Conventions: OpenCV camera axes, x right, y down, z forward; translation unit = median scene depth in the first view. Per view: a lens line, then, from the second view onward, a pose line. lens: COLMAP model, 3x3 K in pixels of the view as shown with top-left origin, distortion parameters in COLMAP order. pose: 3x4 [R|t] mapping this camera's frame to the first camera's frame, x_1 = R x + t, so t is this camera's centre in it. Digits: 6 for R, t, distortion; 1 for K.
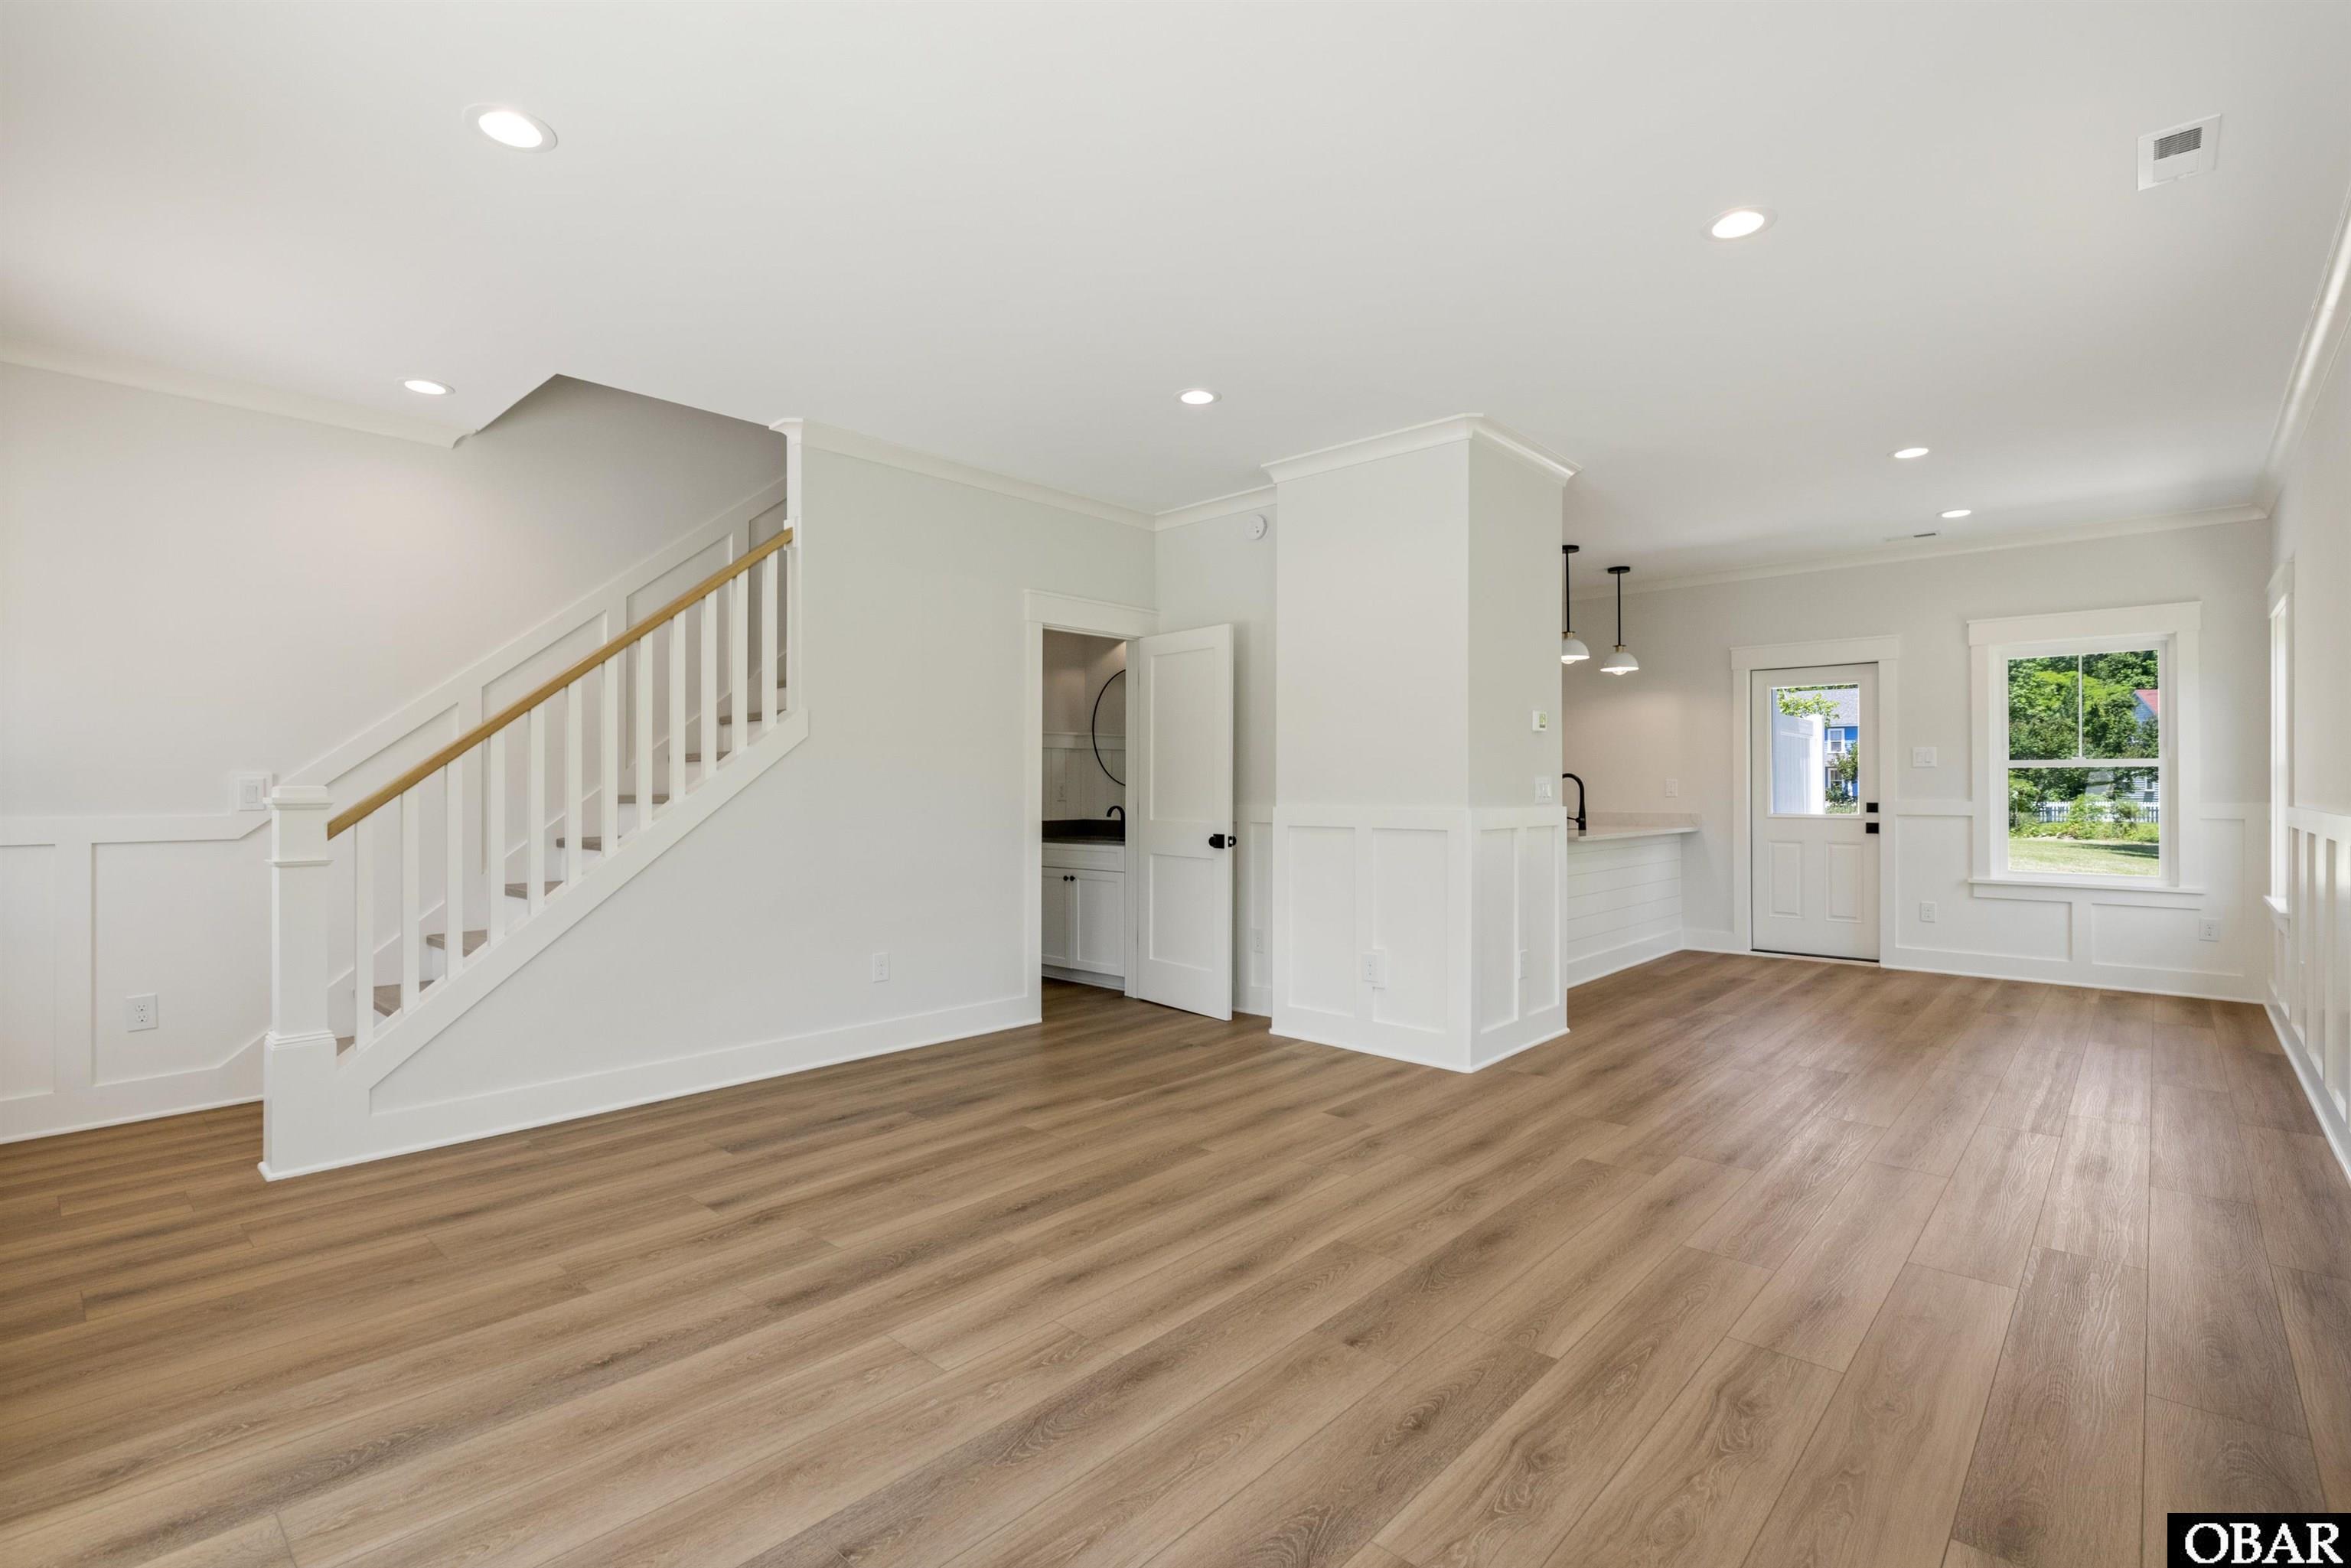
lens RADIAL K [[1100.2, 0, 1198.4], [0, 1100.2, 780.0], [0, 0, 1]] dist [0.016567, 0.001610]
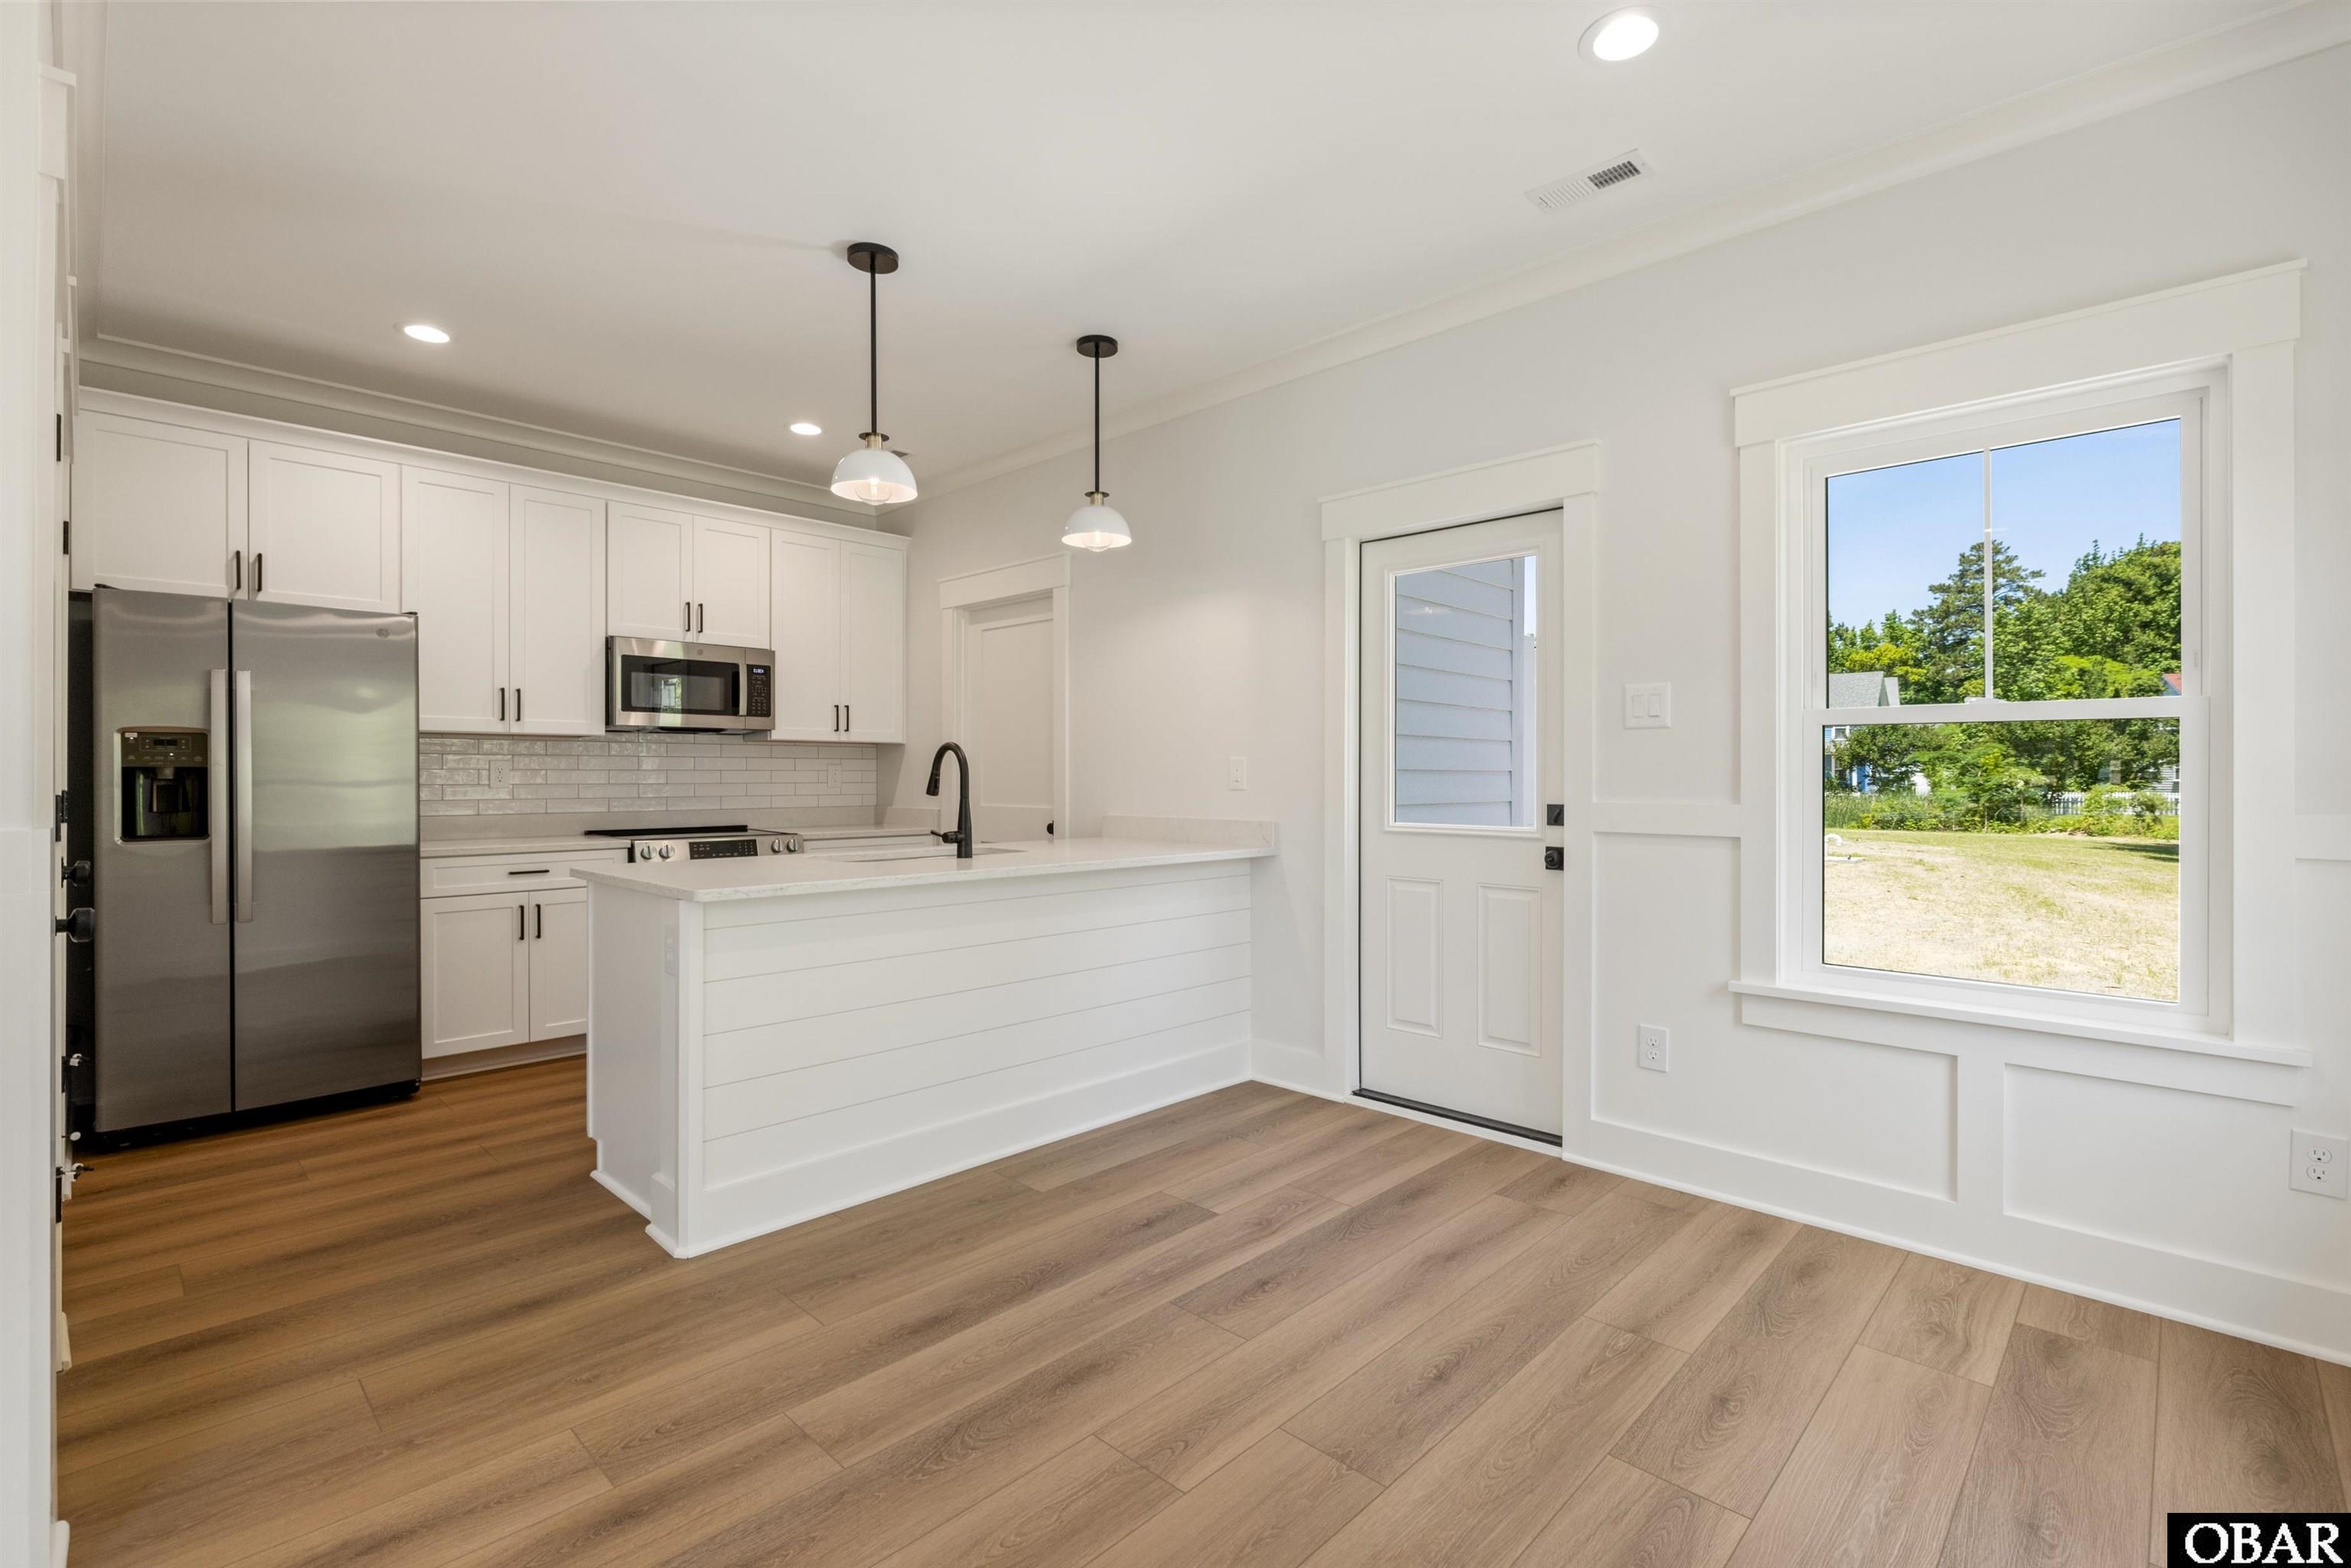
lens RADIAL K [[1068.0, 0, 1151.3], [0, 1068.0, 774.1], [0, 0, 1]] dist [0.005285, -0.001396]
pose [[0.998326, 0.005315, -0.057598, 0.097706], [-0.004843, 0.999954, 0.008329, 0.000912], [0.057640, -0.008036, 0.998305, 0.112987]]
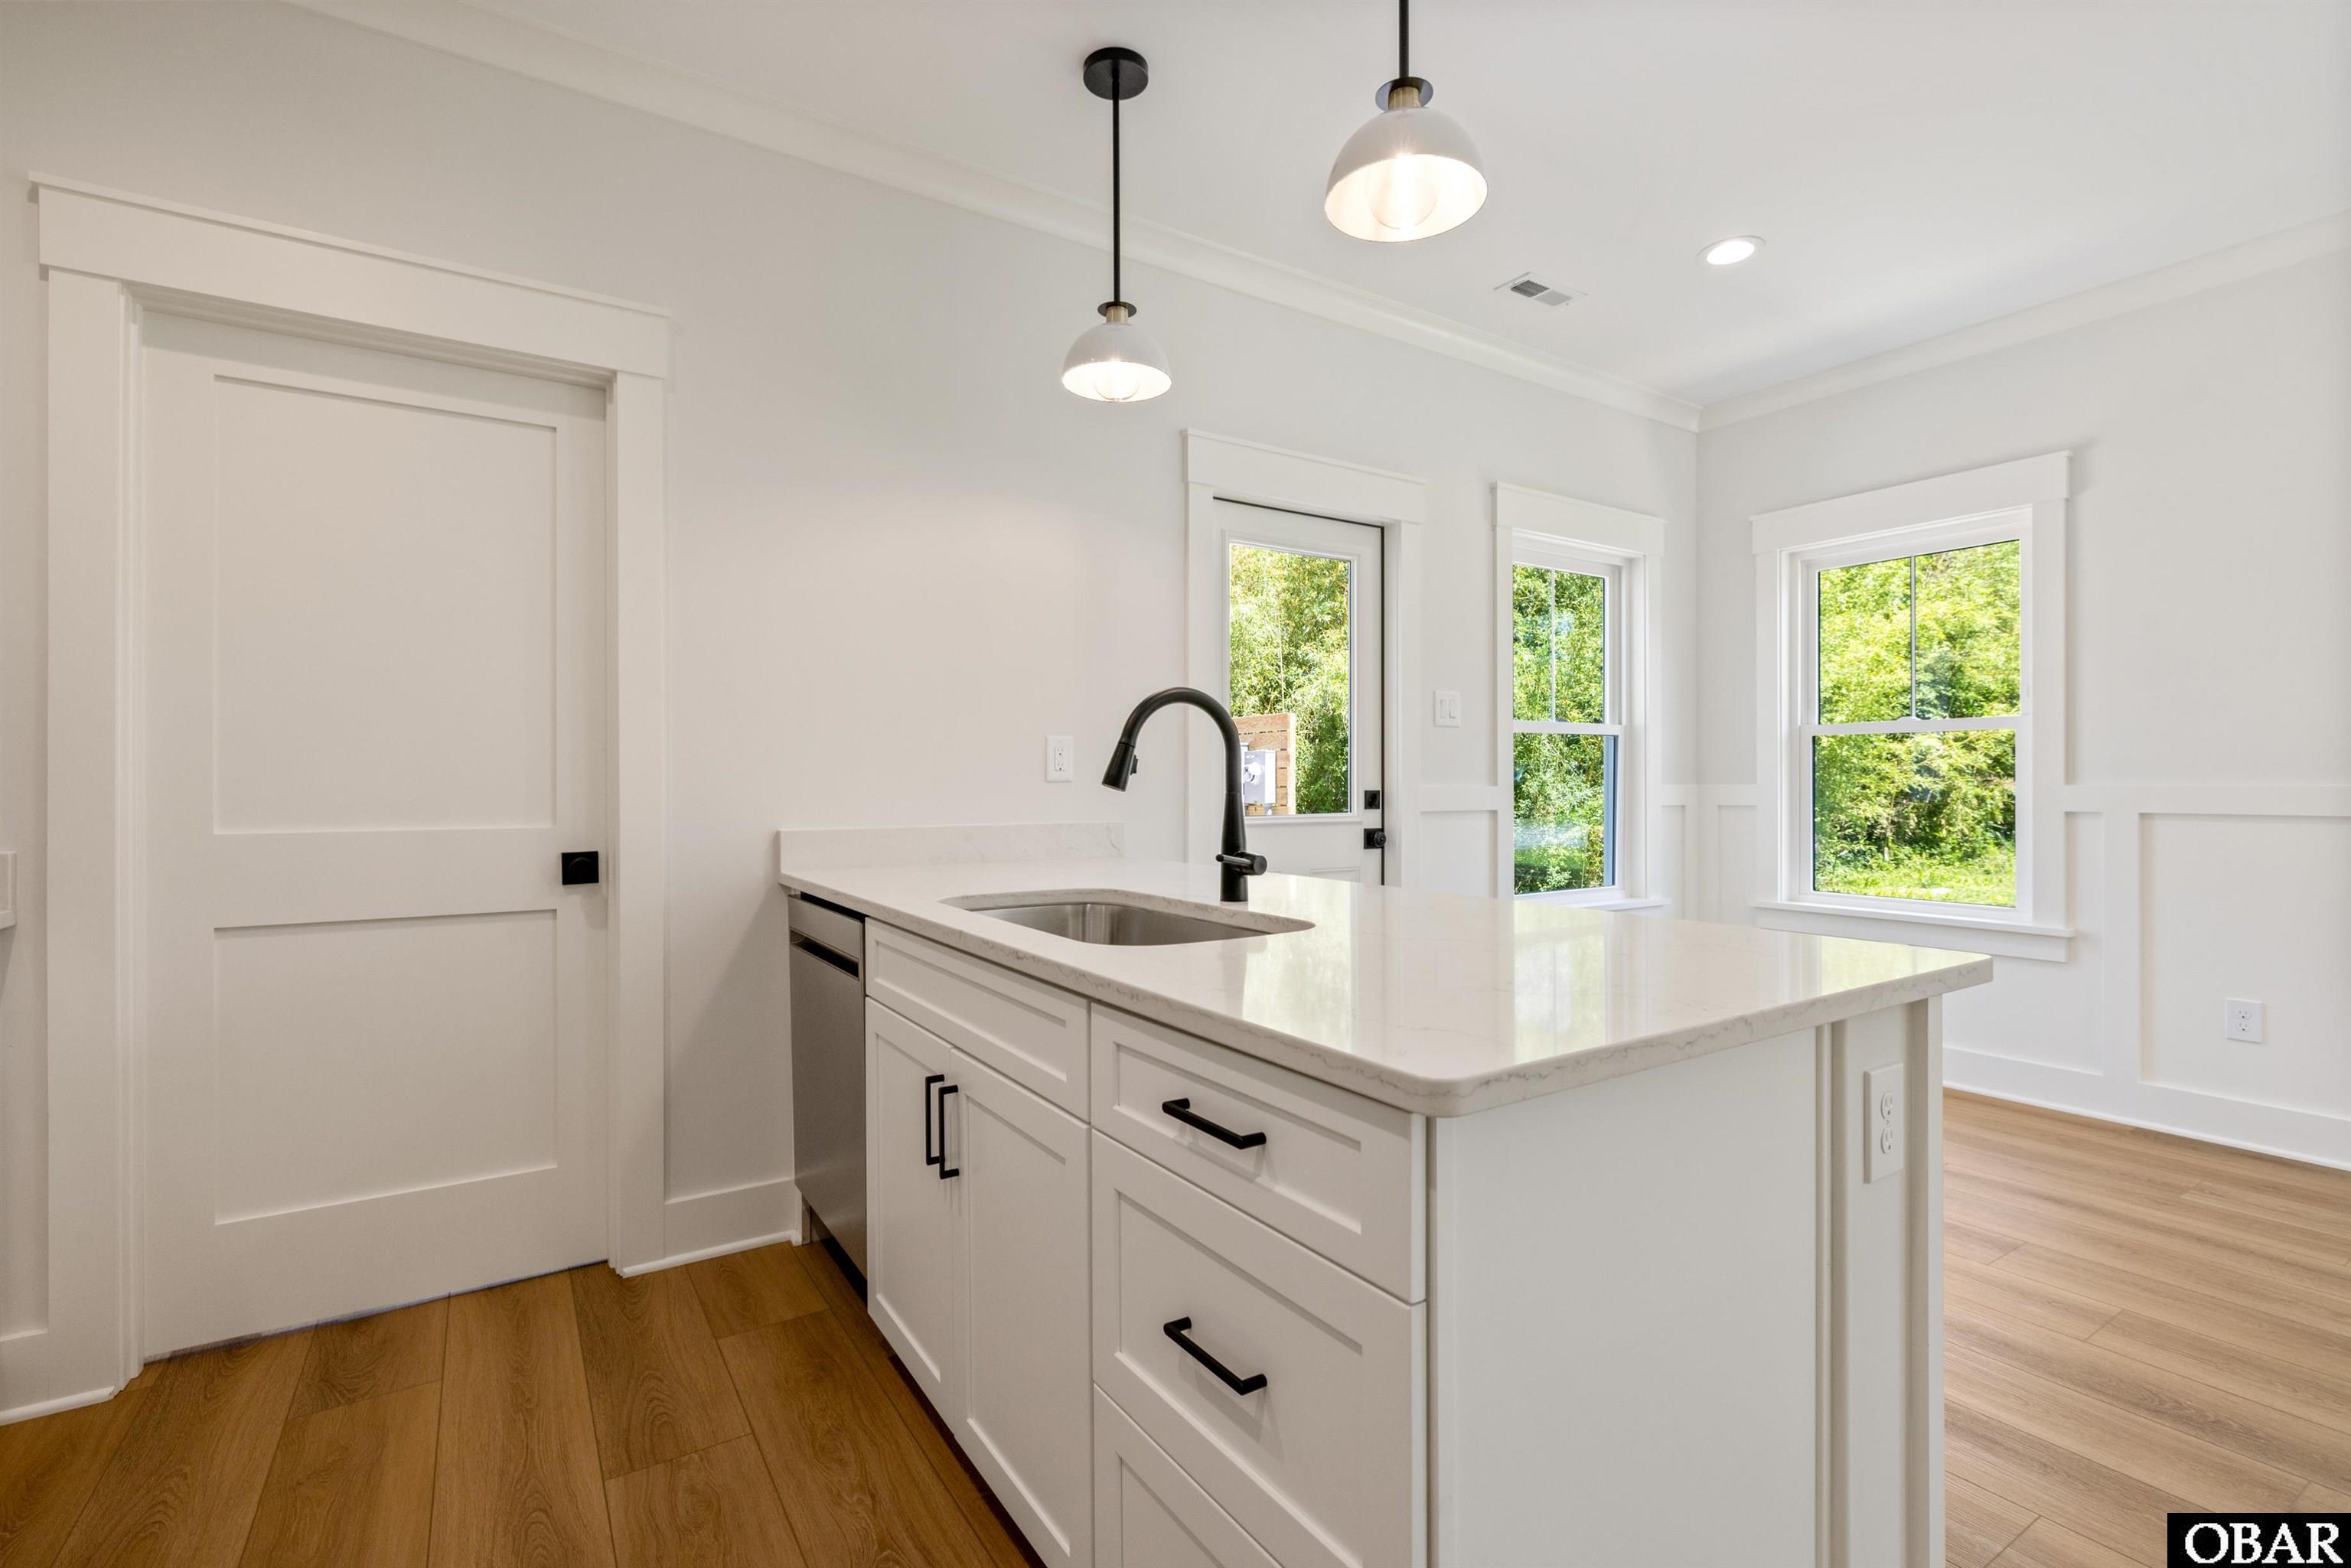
lens RADIAL K [[1068.0, 0, 1186.5], [0, 1068.0, 786.4], [0, 0, 1]] dist [0.005285, -0.001396]
pose [[0.270775, 0.001227, 0.962642, 0.020138], [-0.004949, 0.999988, 0.000117, 0.003988], [-0.962630, -0.004796, 0.270778, 0.200150]]
